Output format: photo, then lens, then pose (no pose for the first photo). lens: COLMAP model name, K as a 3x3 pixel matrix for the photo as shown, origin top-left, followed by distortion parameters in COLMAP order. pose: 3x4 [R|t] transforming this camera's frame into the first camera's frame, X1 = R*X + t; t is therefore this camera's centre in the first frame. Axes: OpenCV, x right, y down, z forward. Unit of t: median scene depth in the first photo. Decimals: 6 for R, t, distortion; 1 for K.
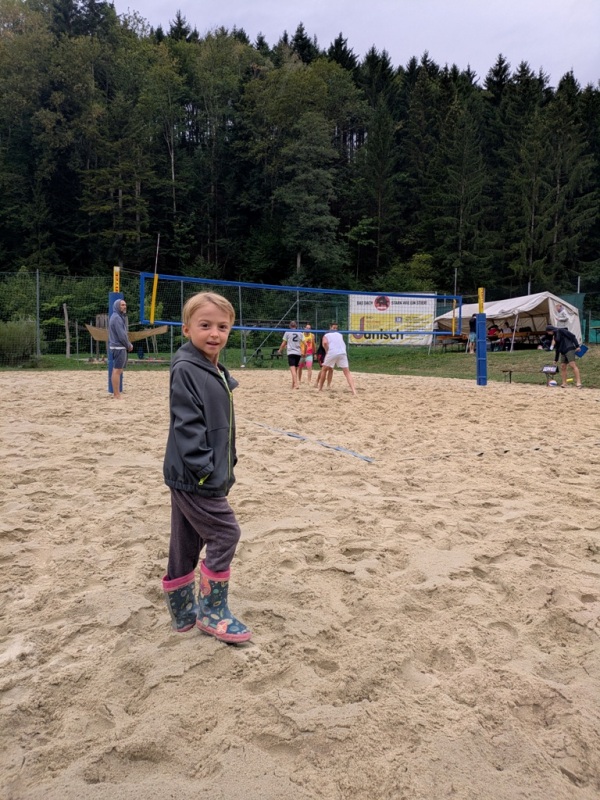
lens RADIAL K [[583.1, 0, 304.1], [0, 583.1, 387.9], [0, 0, 1]] dist [0.055978, -0.044715]
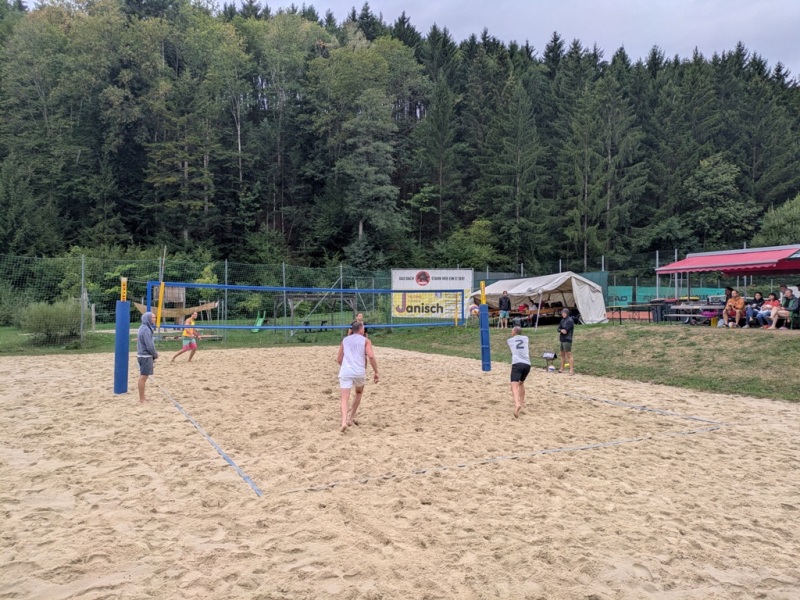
lens RADIAL K [[583.1, 0, 393.3], [0, 583.1, 305.7], [0, 0, 1]] dist [0.055978, -0.044715]
pose [[0.999806, -0.006738, 0.018500, 0.027986], [0.007939, 0.997811, -0.065654, -0.013212], [-0.018017, 0.065788, 0.997671, -0.016504]]
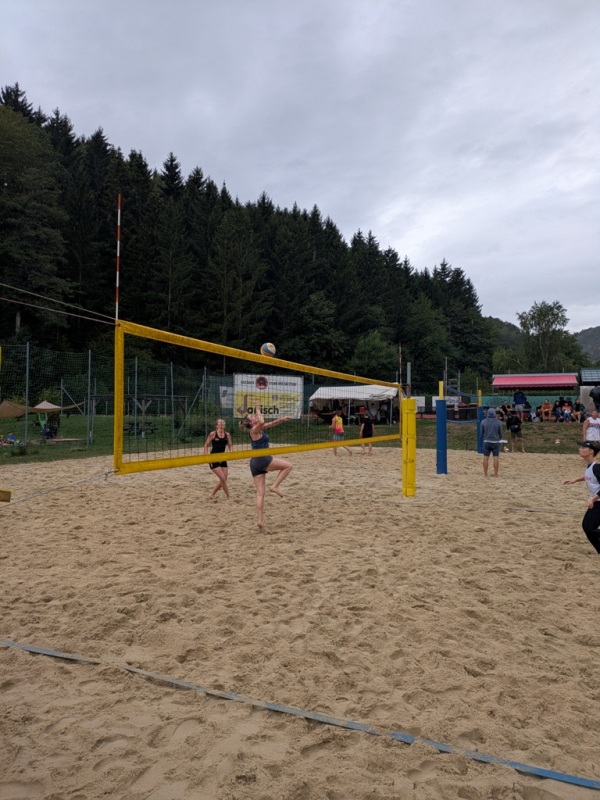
lens RADIAL K [[583.1, 0, 291.6], [0, 583.1, 401.3], [0, 0, 1]] dist [0.055978, -0.044715]
pose [[0.780478, 0.009410, 0.625112, -0.250056], [0.039393, 0.997160, -0.064194, -0.014775], [-0.623941, 0.074727, 0.777891, 0.028034]]
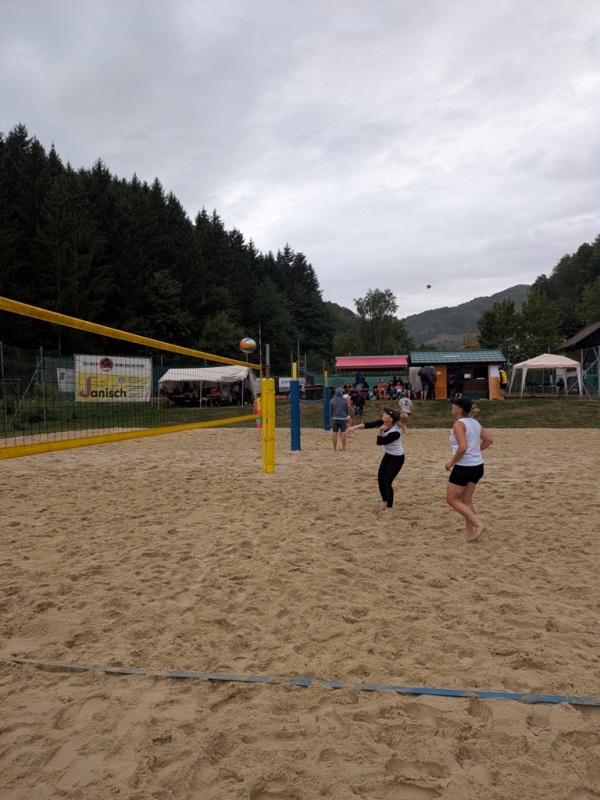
lens RADIAL K [[583.1, 0, 298.7], [0, 583.1, 406.7], [0, 0, 1]] dist [0.055978, -0.044715]
pose [[0.582652, -0.030599, 0.812146, -0.254910], [0.065843, 0.997783, -0.009644, -0.014484], [-0.810050, 0.059094, 0.583375, 0.029457]]
